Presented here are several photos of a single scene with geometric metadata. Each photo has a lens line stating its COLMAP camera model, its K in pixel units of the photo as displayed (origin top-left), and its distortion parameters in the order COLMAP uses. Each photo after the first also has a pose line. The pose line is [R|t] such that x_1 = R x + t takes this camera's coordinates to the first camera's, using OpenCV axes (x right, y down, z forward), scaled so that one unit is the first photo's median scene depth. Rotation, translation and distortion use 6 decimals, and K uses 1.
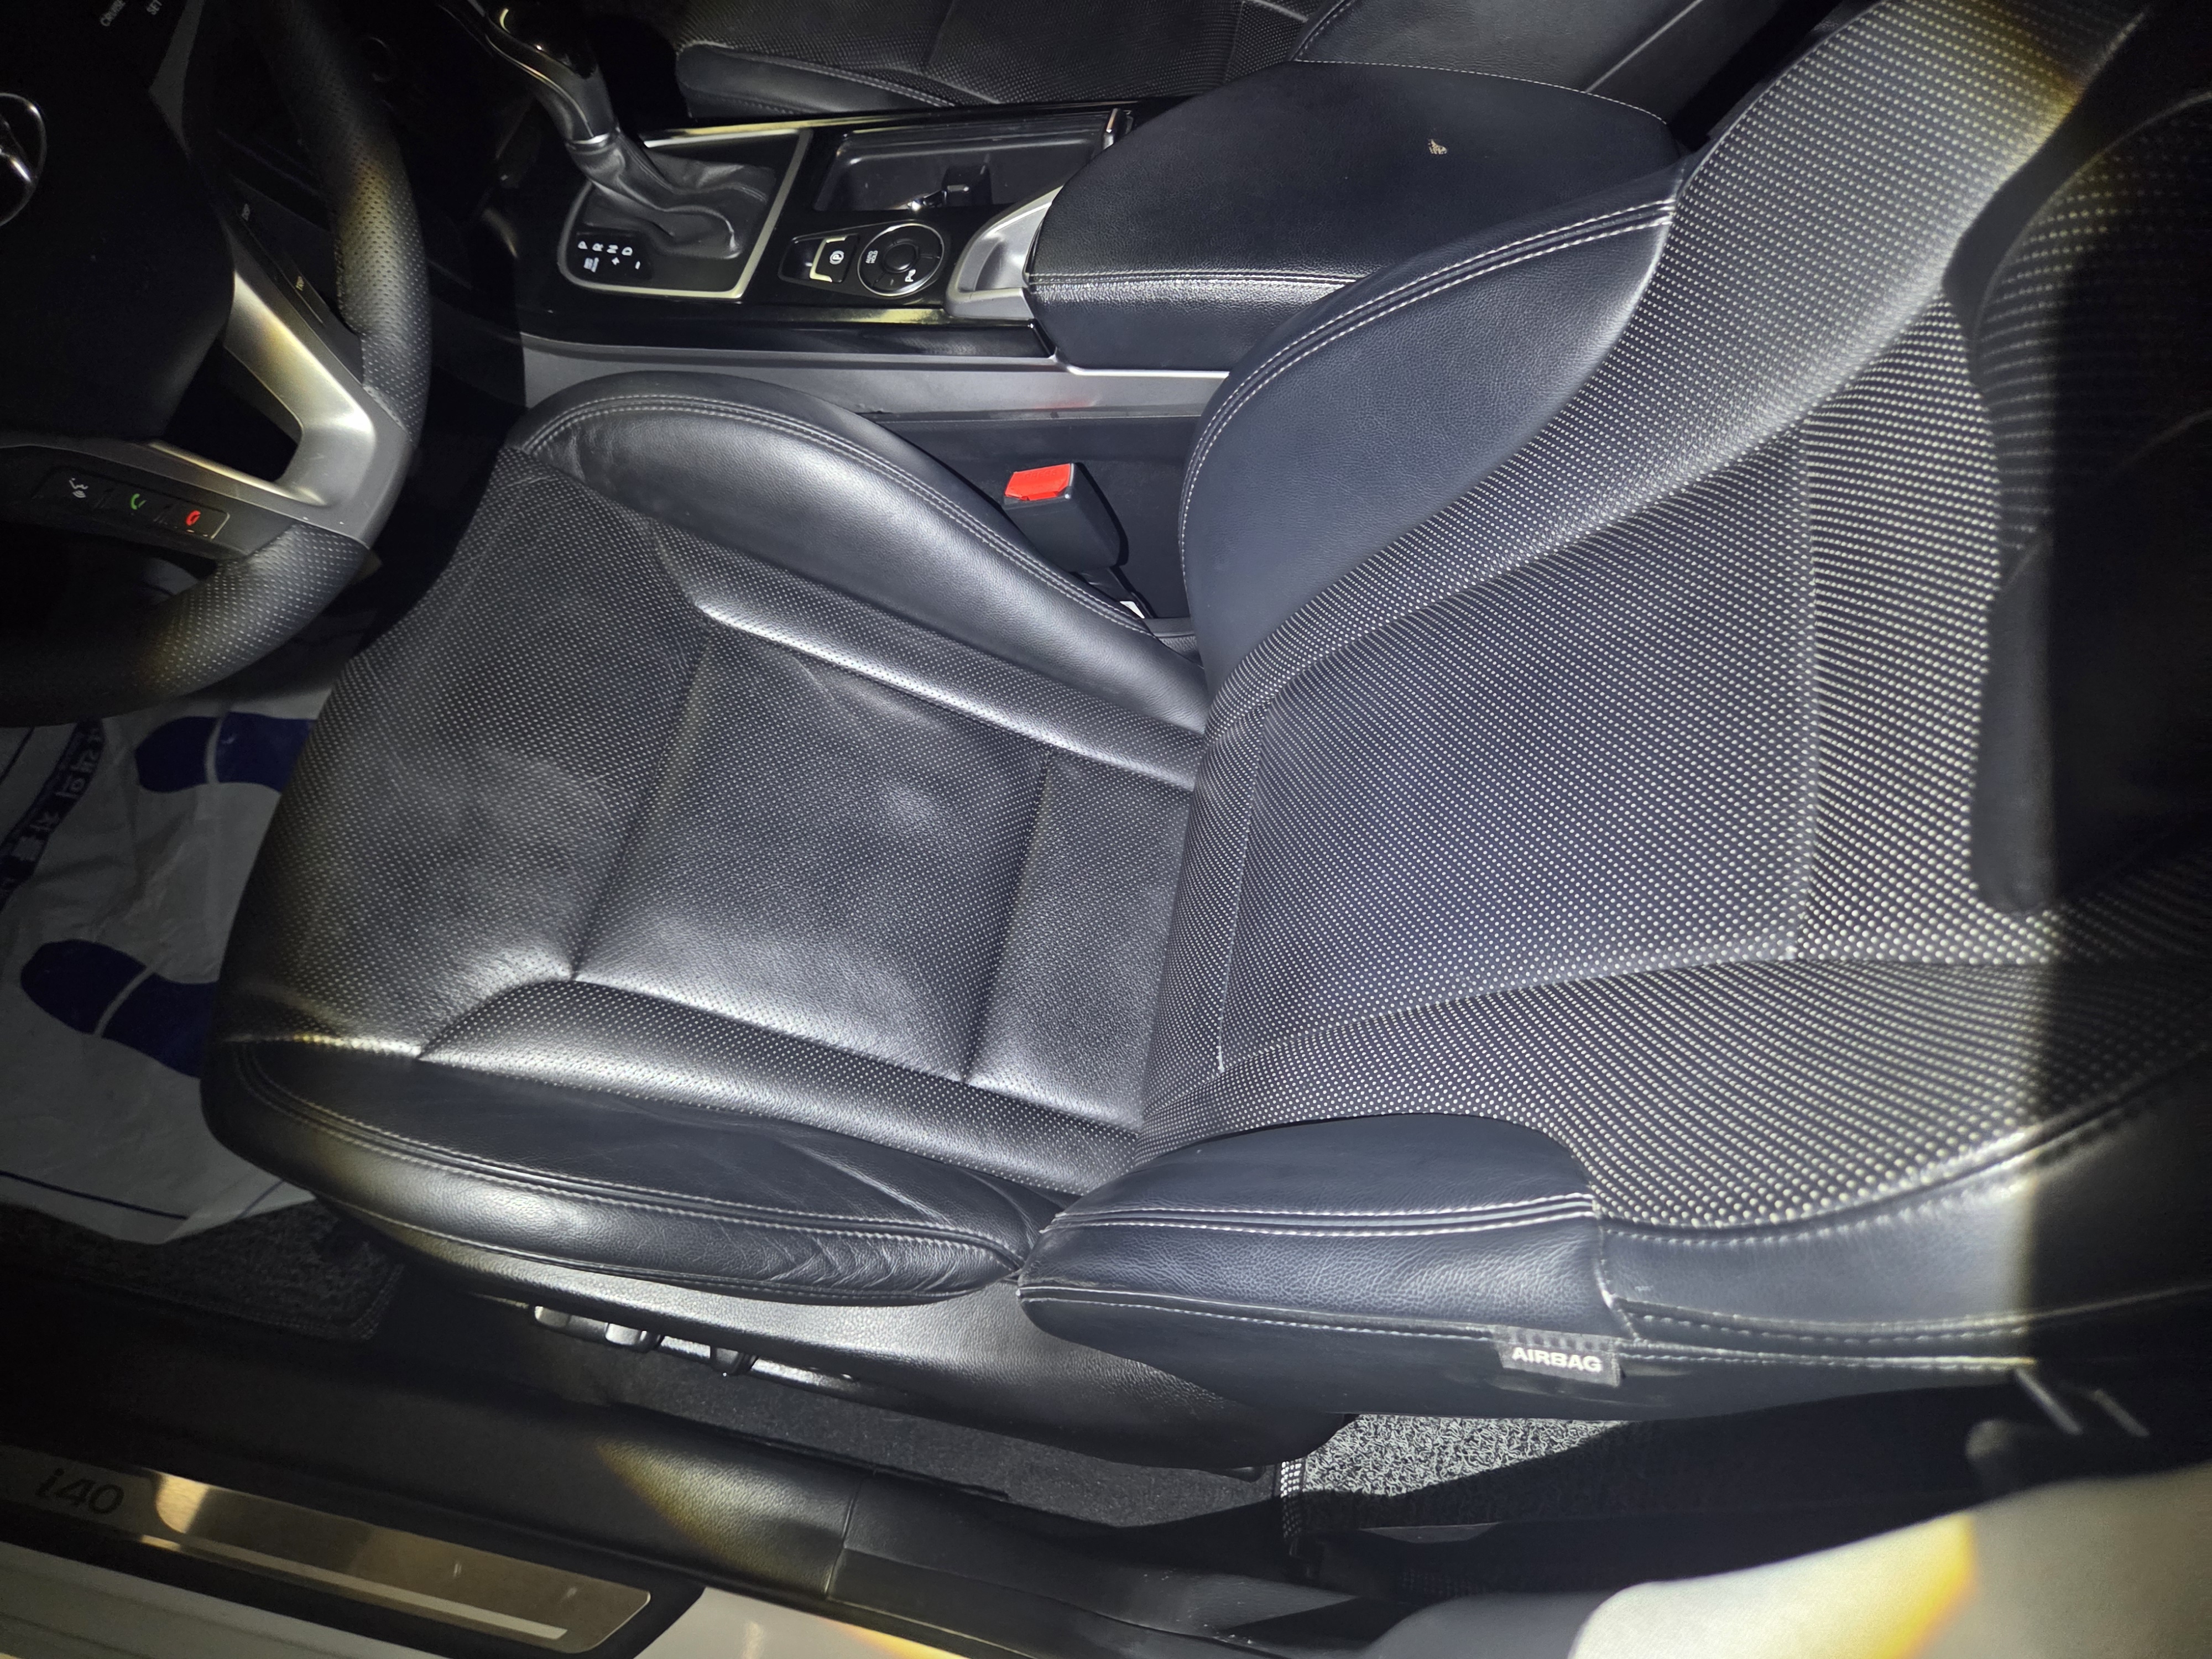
lens RADIAL K [[1489.2, 0, 1100.6], [0, 1489.2, 842.8], [0, 0, 1]] dist [0.048304, -0.051508]
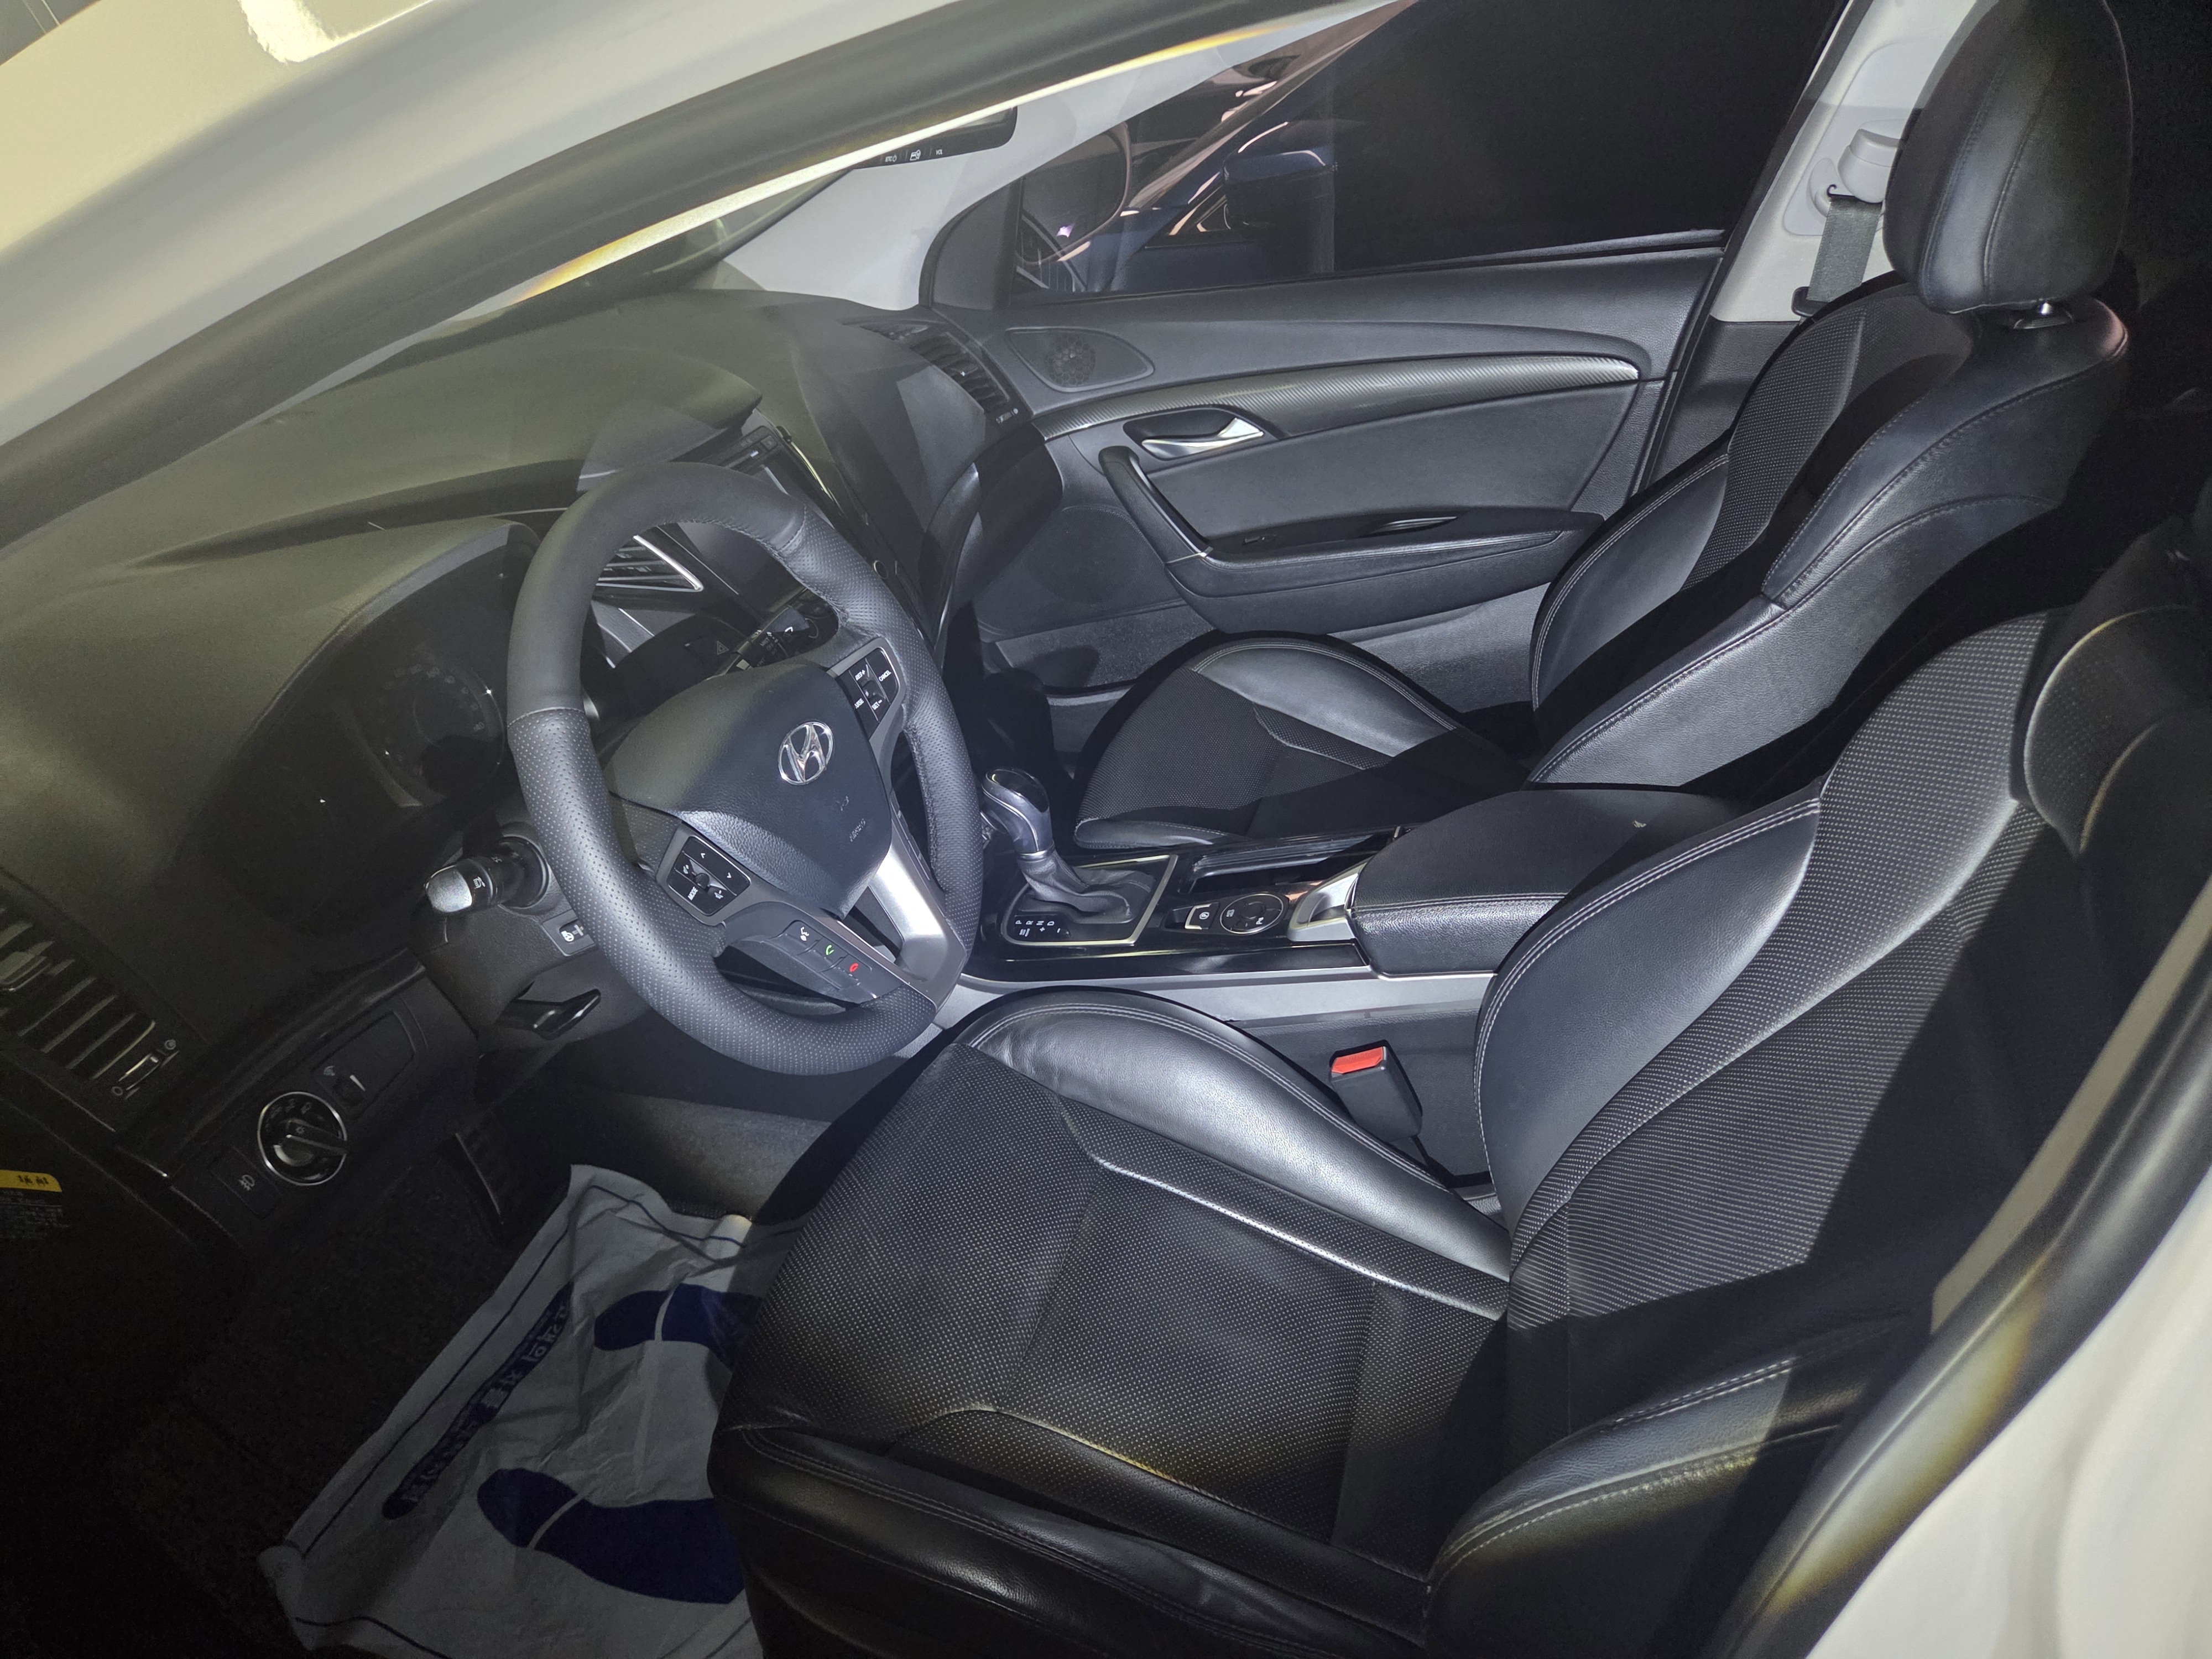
lens RADIAL K [[1489.2, 0, 1100.6], [0, 1489.2, 842.8], [0, 0, 1]] dist [0.048304, -0.051508]
pose [[0.992932, -0.024145, -0.116205, -0.103410], [-0.044269, 0.833090, -0.551364, 0.311181], [0.110121, 0.552611, 0.826132, -0.192143]]
